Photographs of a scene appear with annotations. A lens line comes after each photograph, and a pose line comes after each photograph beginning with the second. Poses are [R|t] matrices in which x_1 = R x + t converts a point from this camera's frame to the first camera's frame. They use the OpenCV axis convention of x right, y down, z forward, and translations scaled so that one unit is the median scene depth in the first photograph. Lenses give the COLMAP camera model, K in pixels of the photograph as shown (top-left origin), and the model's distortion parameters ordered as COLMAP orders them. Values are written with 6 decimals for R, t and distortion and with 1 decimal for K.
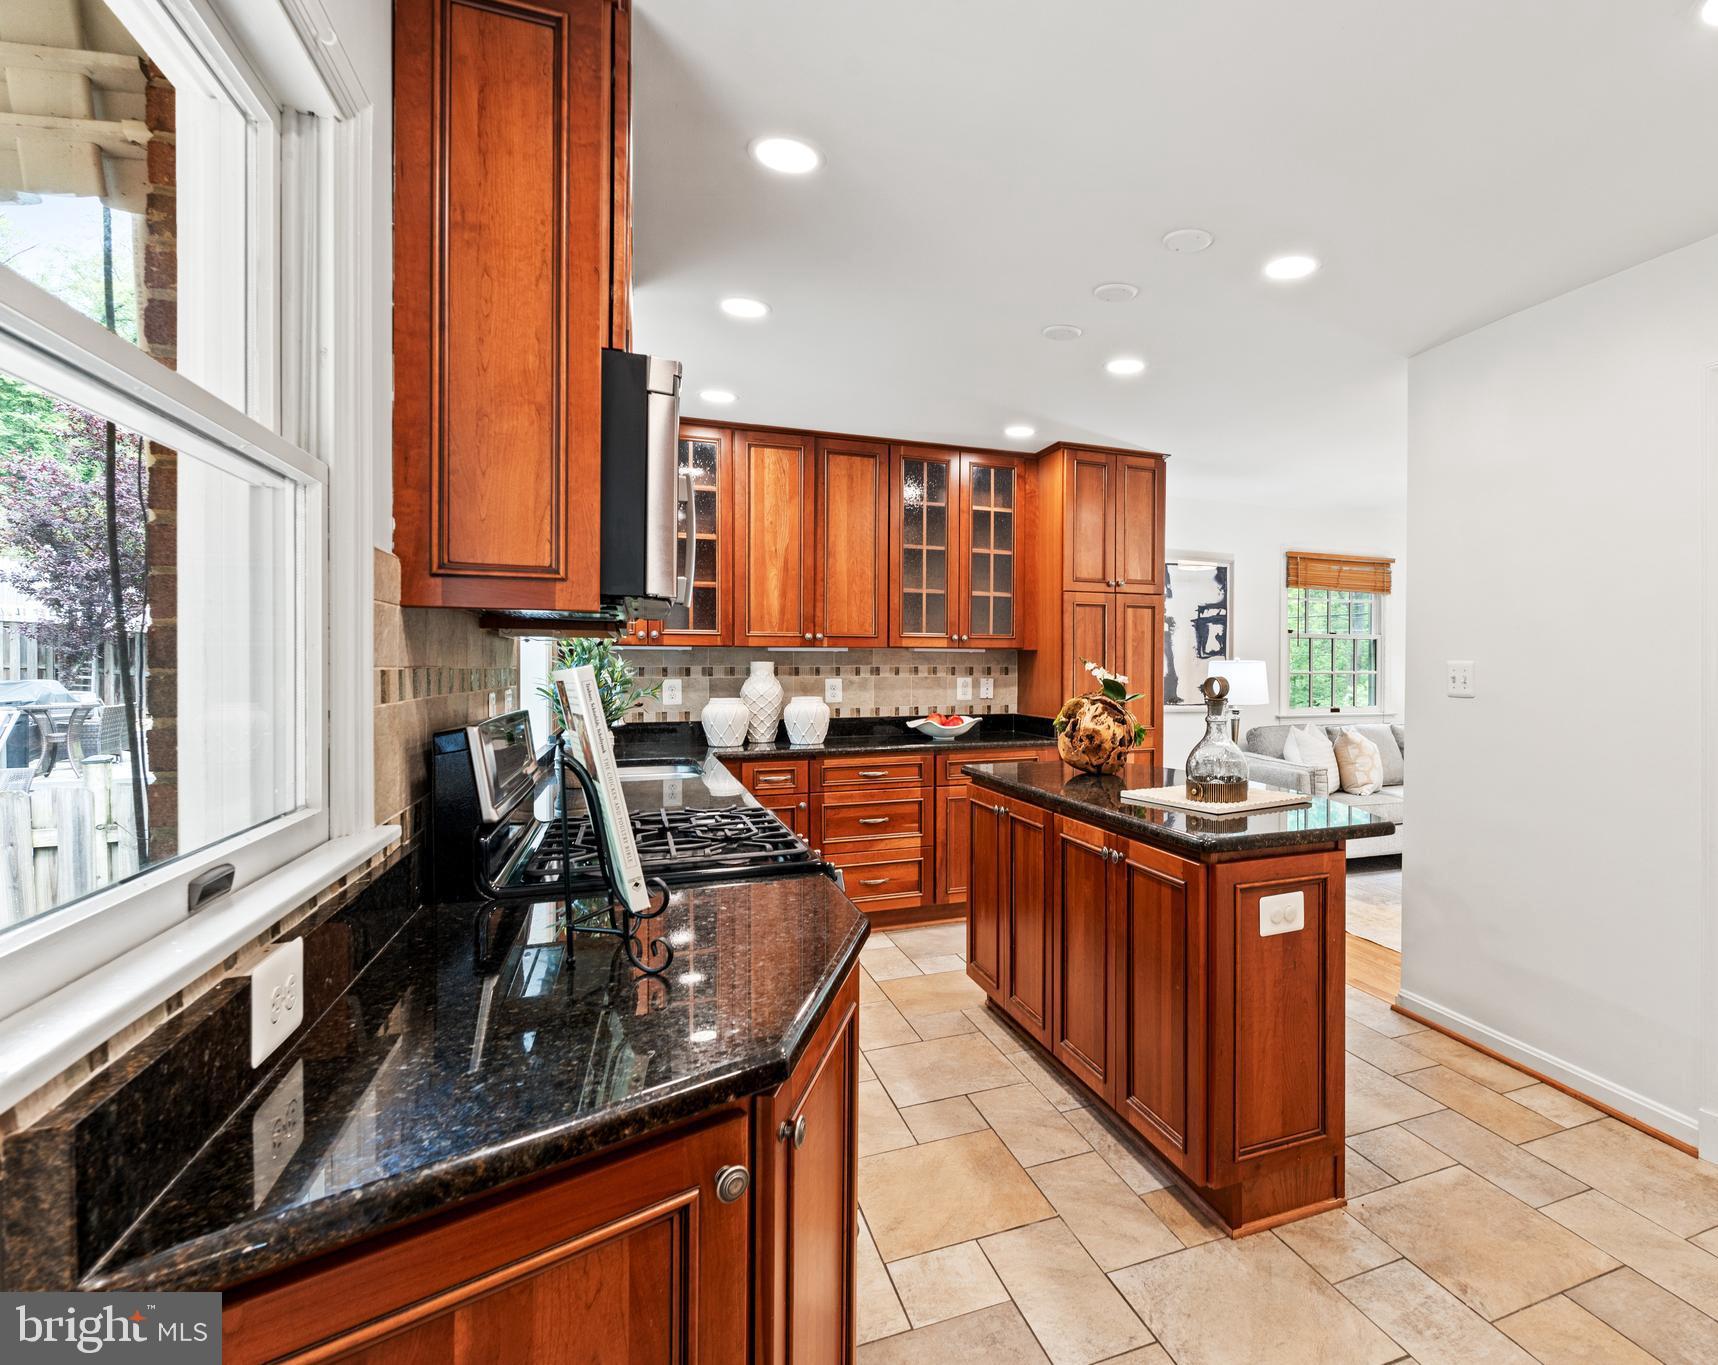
lens RADIAL K [[891.5, 0, 1020.3], [0, 891.5, 675.3], [0, 0, 1]] dist [-0.012327, 0.000847]
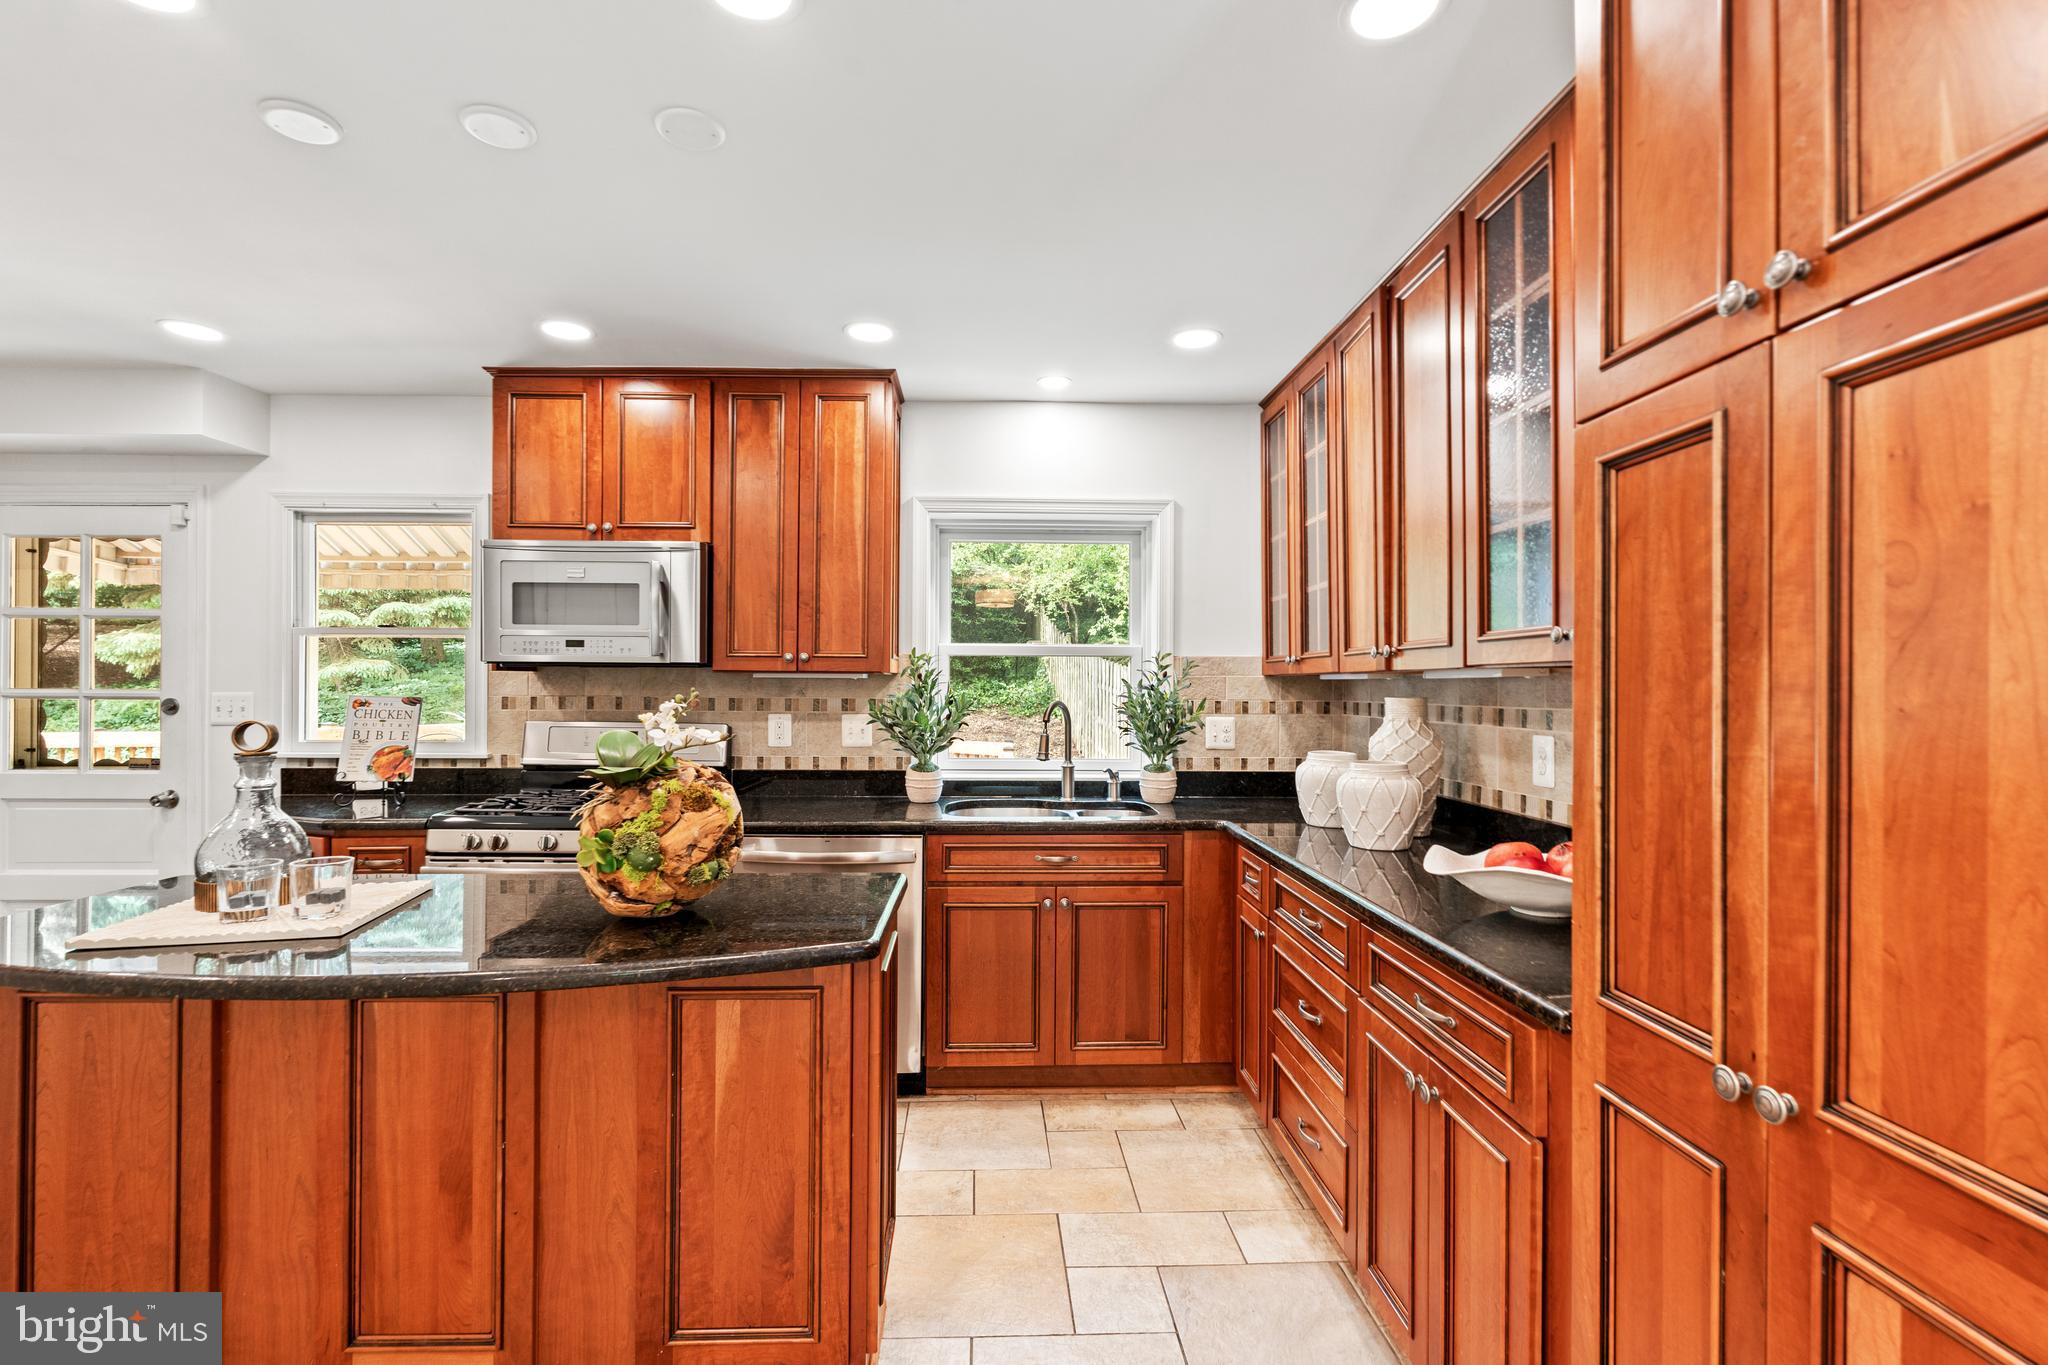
lens RADIAL K [[900.4, 0, 1016.4], [0, 900.4, 685.0], [0, 0, 1]] dist [-0.001654, 0.000199]
pose [[-0.362503, -0.004375, -0.931972, 0.349118], [-0.016060, 0.999870, 0.001553, -0.019462], [0.931844, 0.015531, -0.362527, 0.960922]]
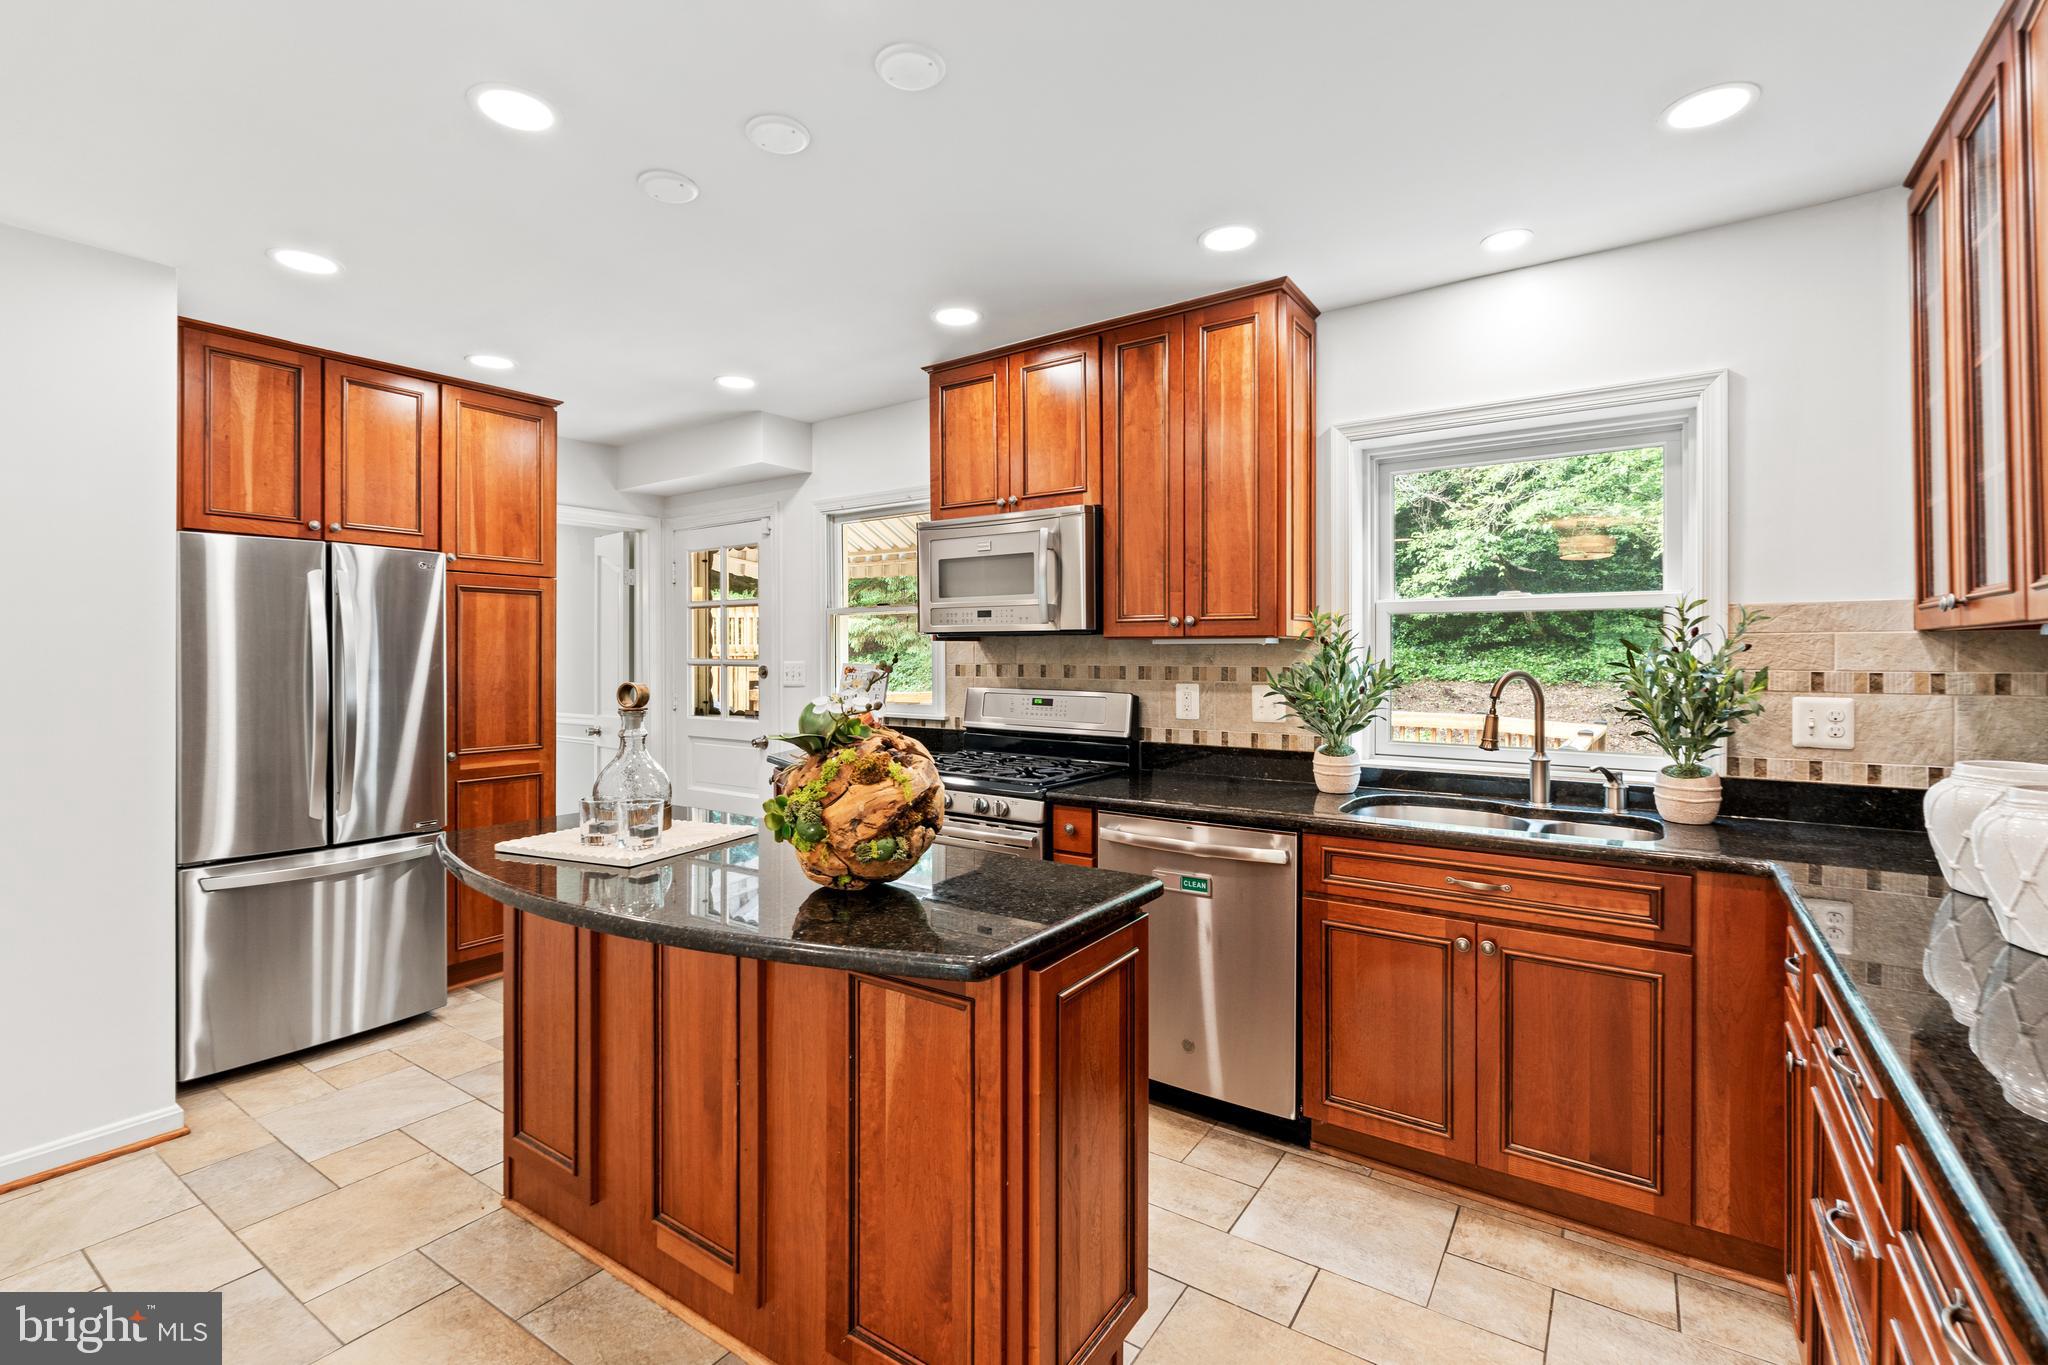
lens RADIAL K [[911.2, 0, 1021.6], [0, 911.2, 655.9], [0, 0, 1]] dist [-0.002539, 0.000250]
pose [[-0.846069, 0.000424, -0.533074, 0.198004], [-0.005944, 0.999930, 0.010228, -0.018624], [0.533041, 0.011822, -0.846007, 1.031003]]
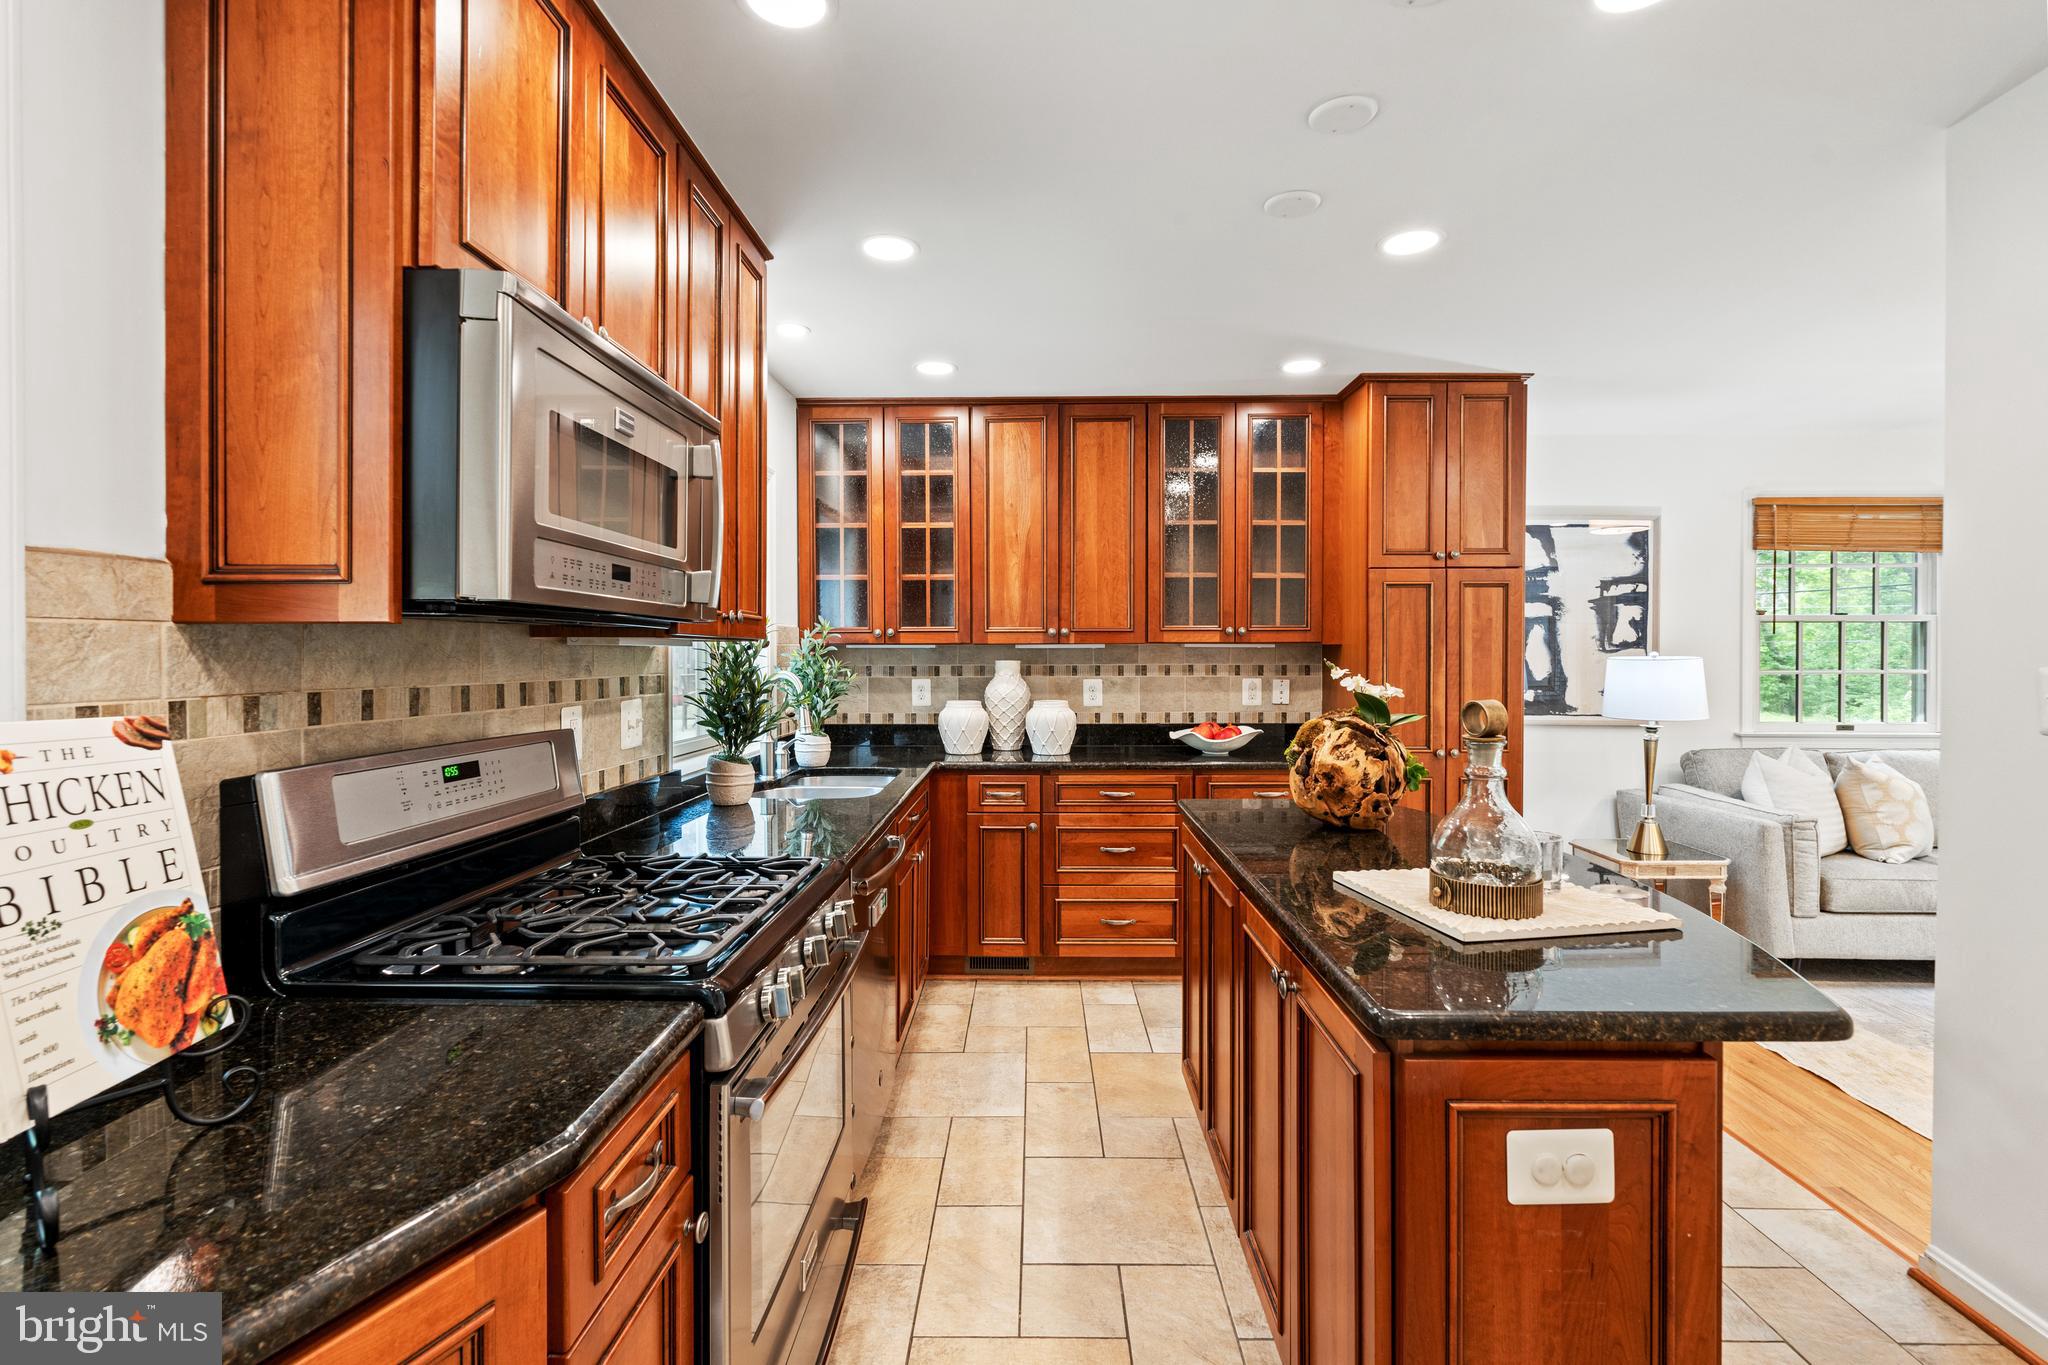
lens RADIAL K [[901.3, 0, 1022.6], [0, 901.3, 660.2], [0, 0, 1]] dist [-0.004665, -0.000049]
pose [[0.908911, 0.000328, -0.416990, 0.102760], [-0.001724, 0.999994, -0.002972, -0.012676], [0.416986, 0.003420, 0.908906, 0.174408]]
